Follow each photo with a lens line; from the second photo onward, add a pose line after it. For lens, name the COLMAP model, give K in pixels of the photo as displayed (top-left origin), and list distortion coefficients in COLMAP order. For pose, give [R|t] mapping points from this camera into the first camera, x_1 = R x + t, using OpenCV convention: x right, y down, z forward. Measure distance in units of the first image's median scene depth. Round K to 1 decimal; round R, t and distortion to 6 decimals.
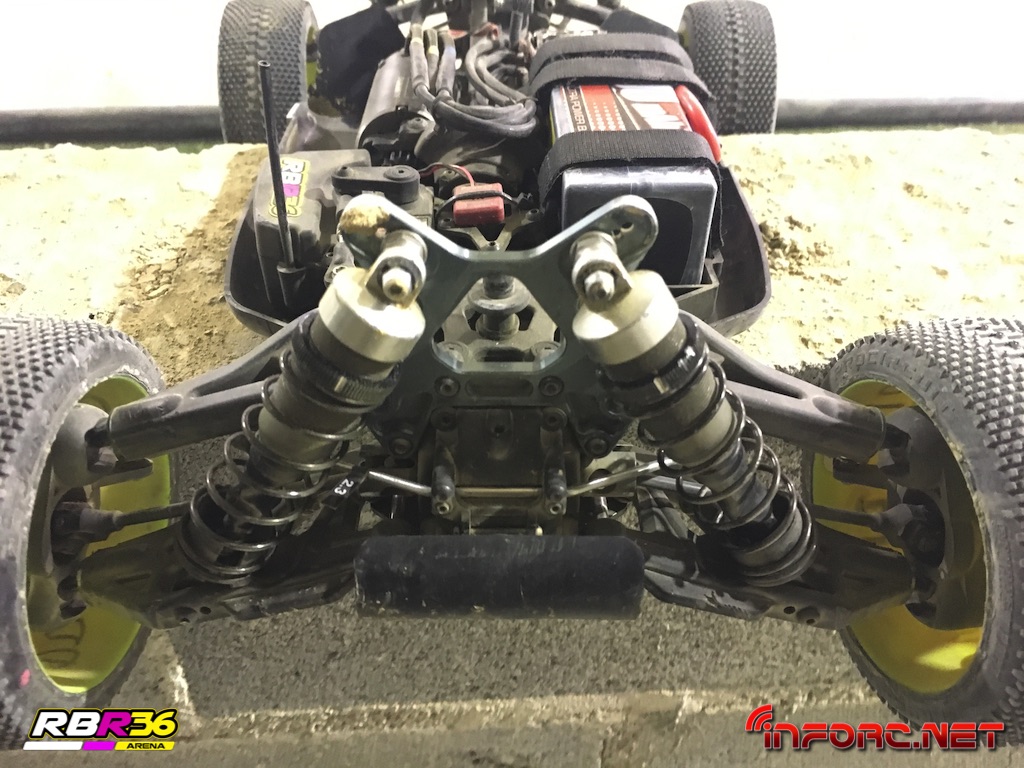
lens RADIAL K [[881.2, 0, 512.0], [0, 881.2, 384.0], [0, 0, 1]] dist [0.075703, -0.126905]
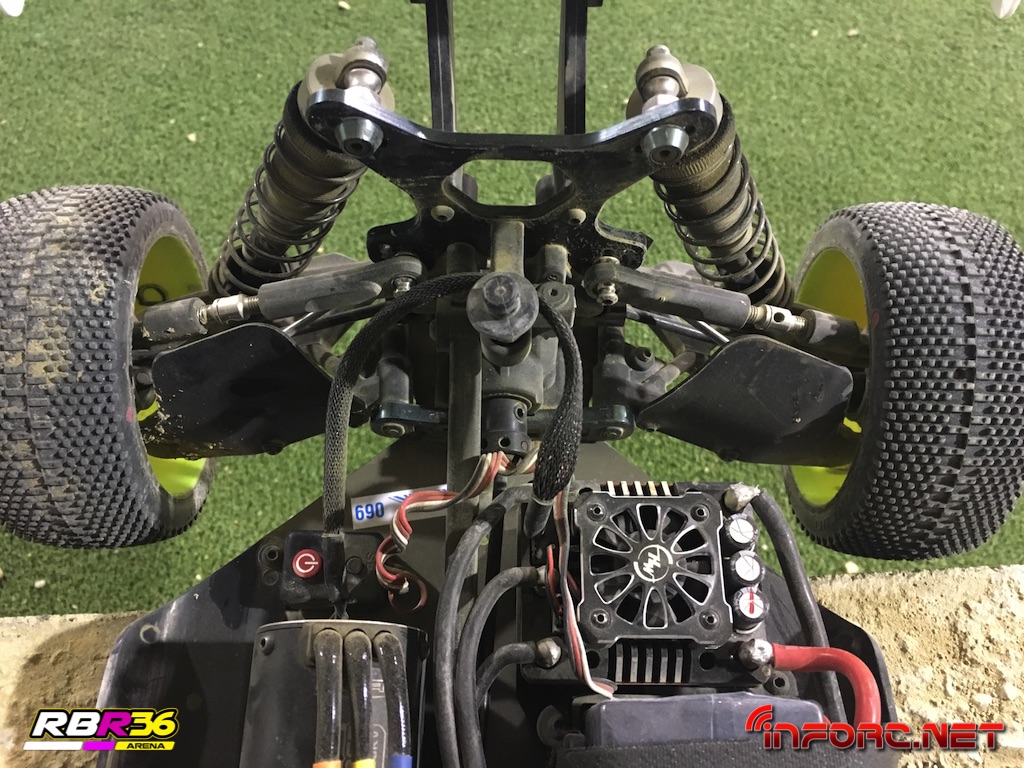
lens RADIAL K [[881.2, 0, 512.0], [0, 881.2, 384.0], [0, 0, 1]] dist [0.075703, -0.126905]
pose [[0.999731, 0.021992, 0.007427, -0.018508], [-0.022900, 0.882045, 0.470609, -0.830095], [0.003799, -0.470652, 0.882311, 0.724312]]
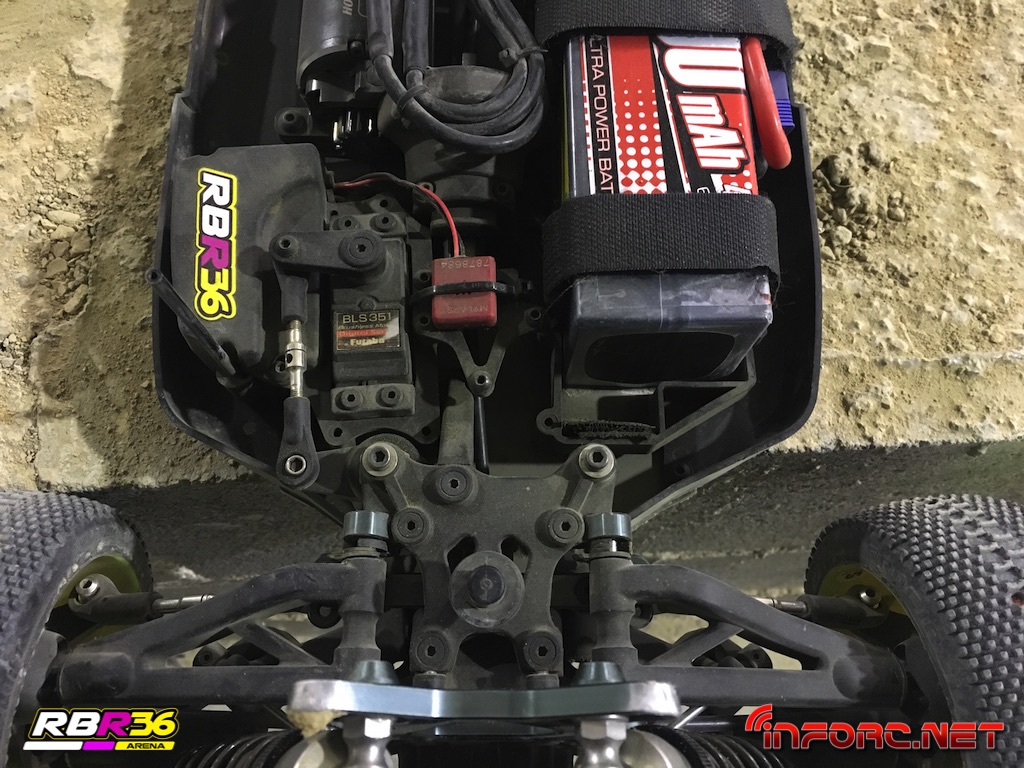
lens RADIAL K [[881.2, 0, 512.0], [0, 881.2, 384.0], [0, 0, 1]] dist [0.075703, -0.126905]
pose [[0.999820, 0.016595, 0.009235, -0.001355], [-0.018968, 0.848484, 0.528882, -0.459171], [0.000941, -0.528961, 0.848645, 0.251074]]
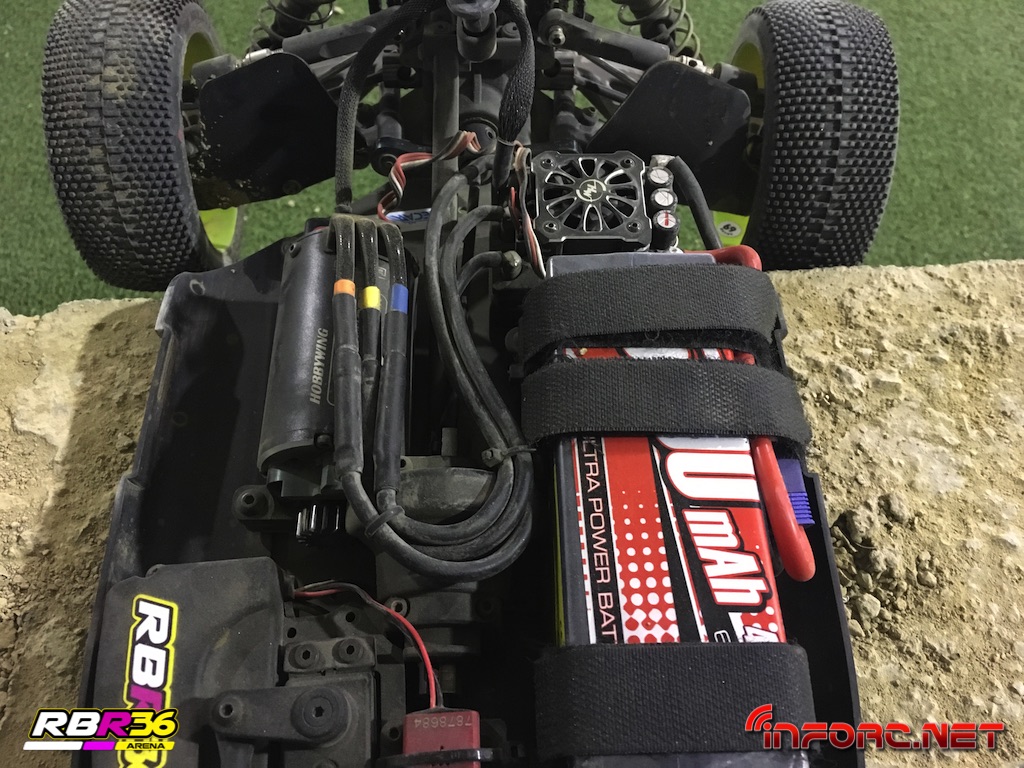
lens RADIAL K [[881.2, 0, 512.0], [0, 881.2, 384.0], [0, 0, 1]] dist [0.075703, -0.126905]
pose [[0.999751, 0.007741, 0.020914, -0.001687], [-0.015096, 0.925203, 0.379171, -0.591070], [-0.016414, -0.379393, 0.925090, 0.421333]]
